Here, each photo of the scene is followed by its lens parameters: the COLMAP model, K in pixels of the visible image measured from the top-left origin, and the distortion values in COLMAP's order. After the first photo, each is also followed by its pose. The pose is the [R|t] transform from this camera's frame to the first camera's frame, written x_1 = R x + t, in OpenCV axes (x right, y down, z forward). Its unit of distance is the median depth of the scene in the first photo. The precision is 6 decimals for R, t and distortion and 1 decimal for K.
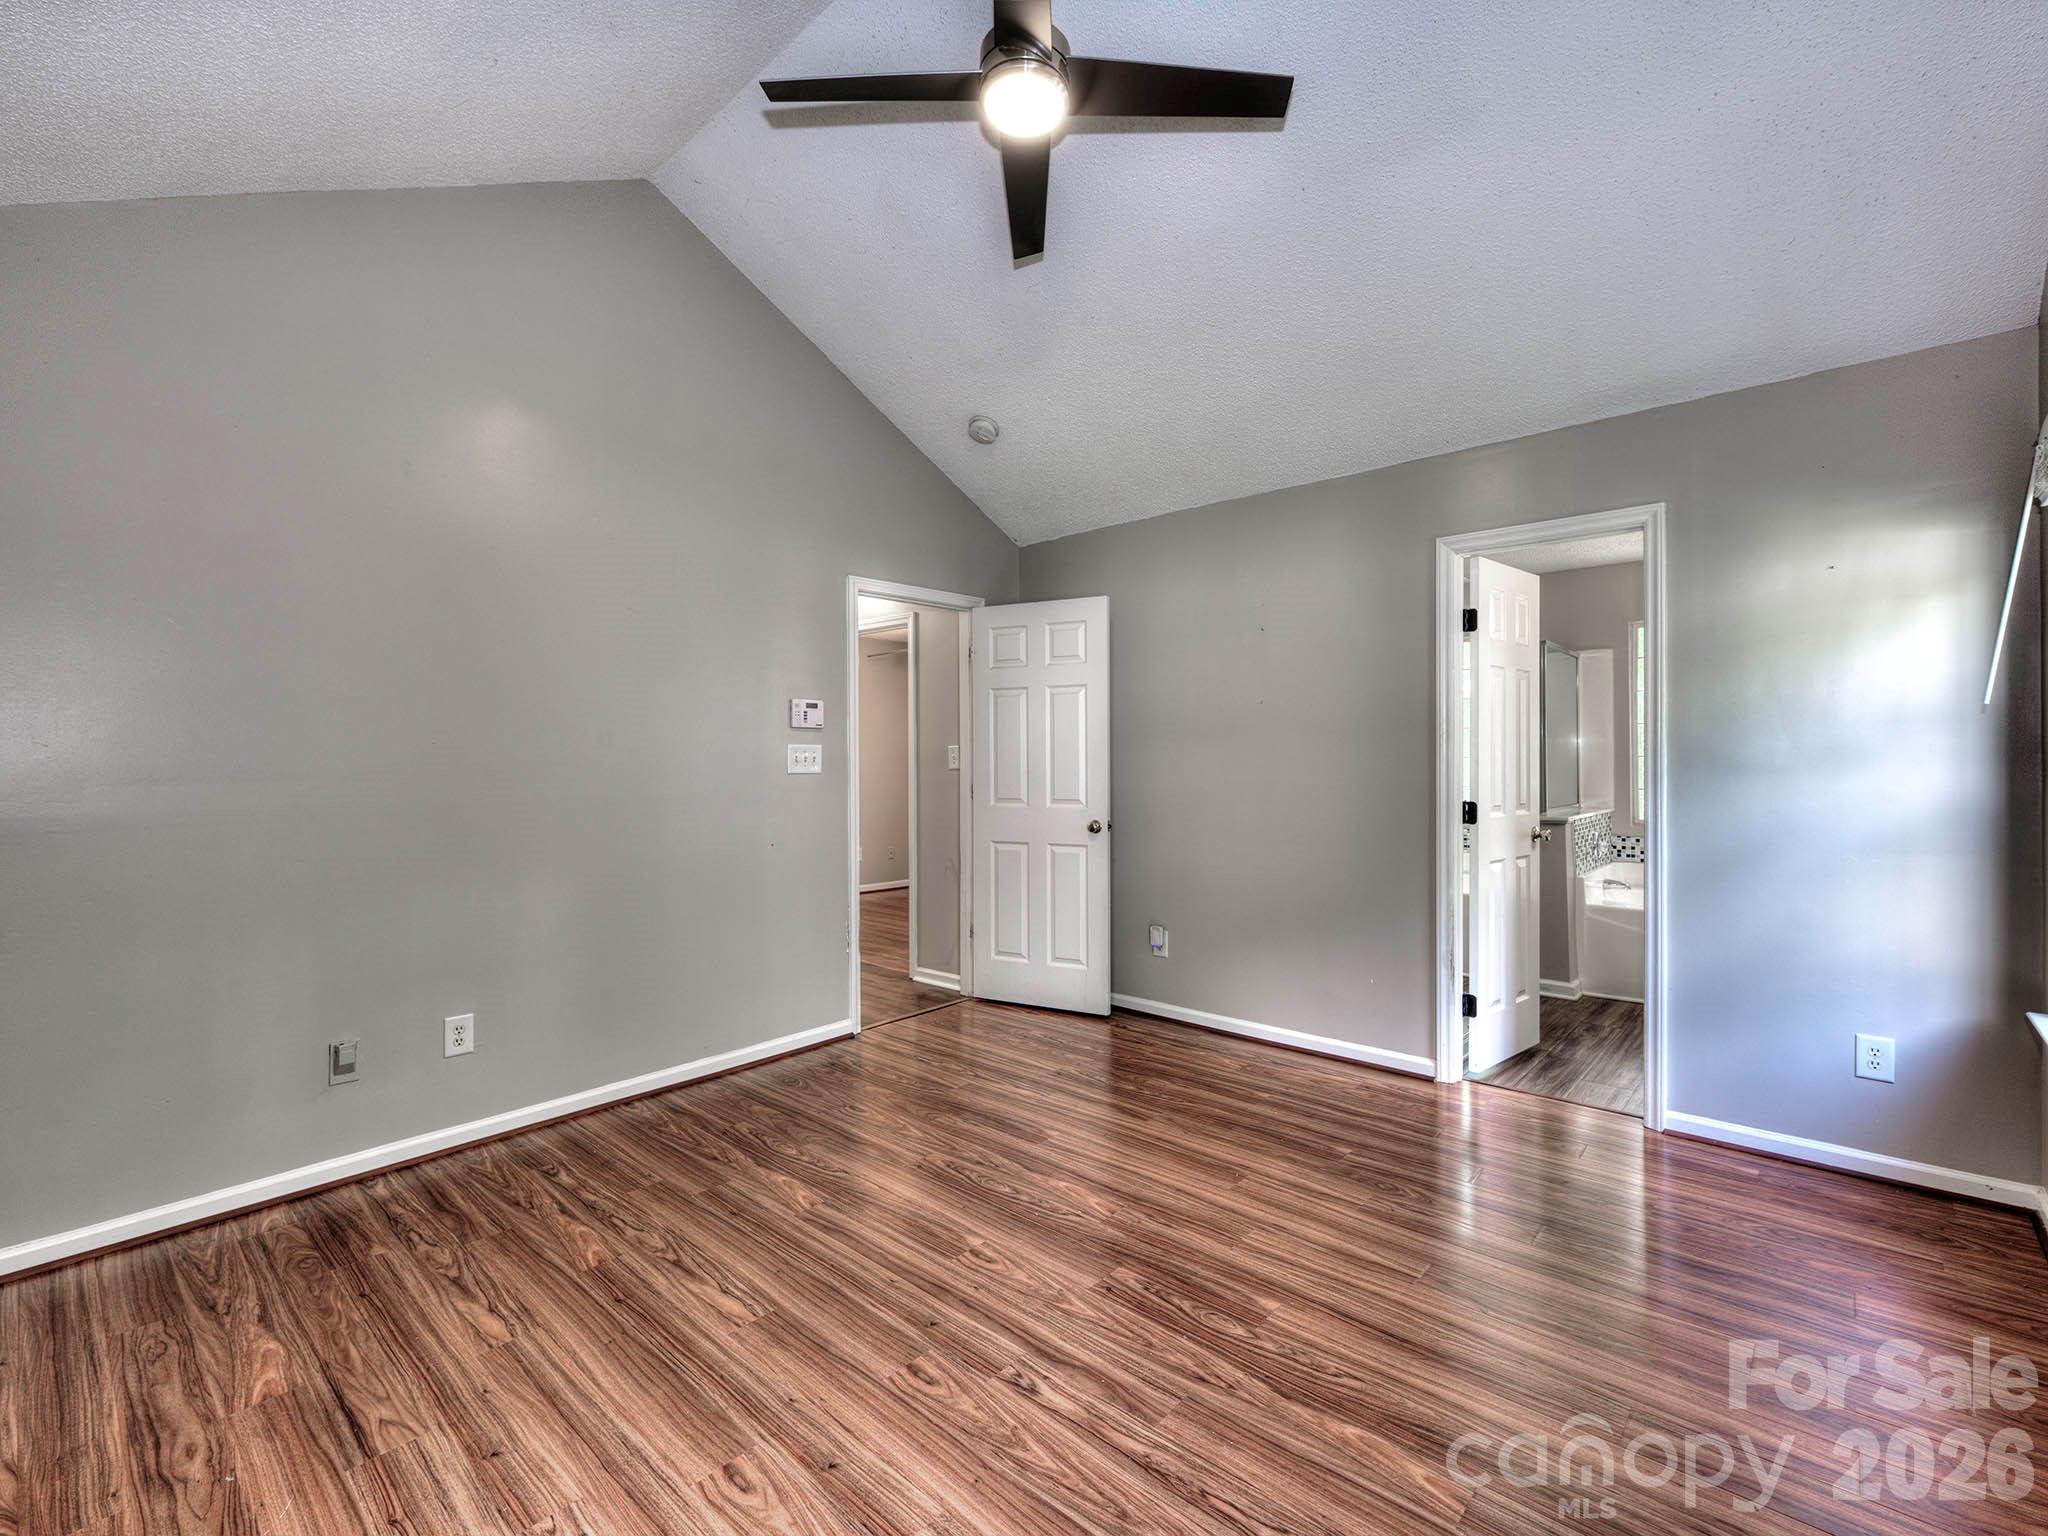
lens RADIAL K [[908.4, 0, 1021.4], [0, 908.4, 759.6], [0, 0, 1]] dist [0.003334, -0.002615]
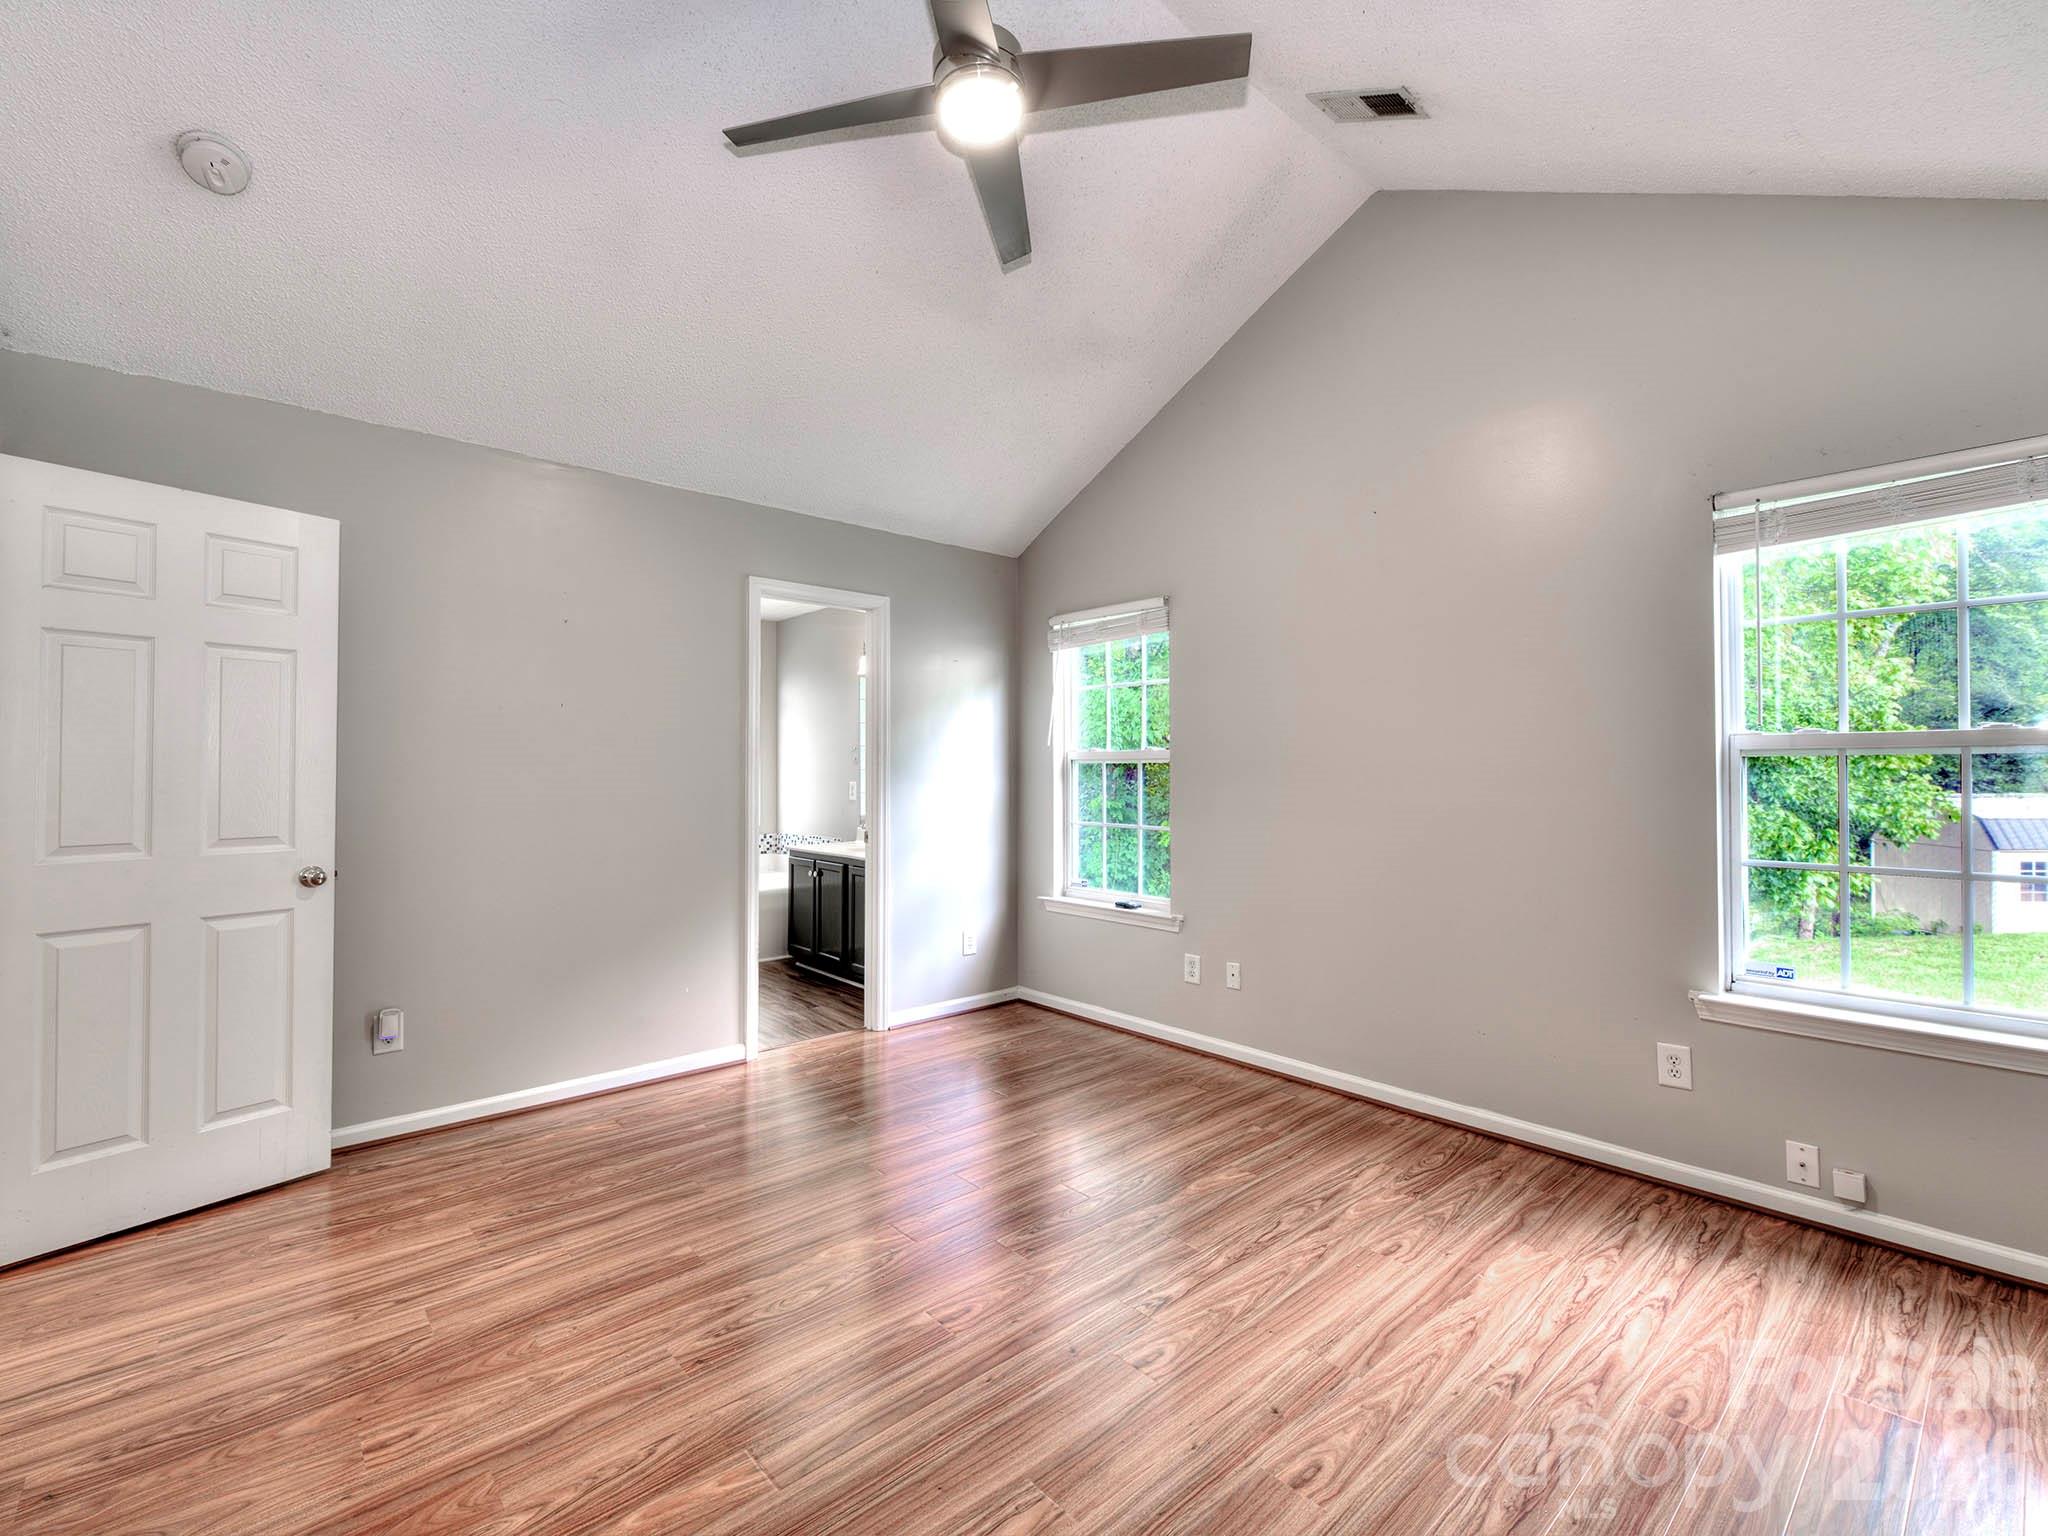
lens RADIAL K [[908.4, 0, 1020.4], [0, 908.4, 770.0], [0, 0, 1]] dist [0.003334, -0.002615]
pose [[0.104706, 0.007895, 0.994472, -0.615707], [0.001041, 0.999967, -0.008049, 0.006109], [-0.994503, 0.001878, 0.104694, 0.548336]]
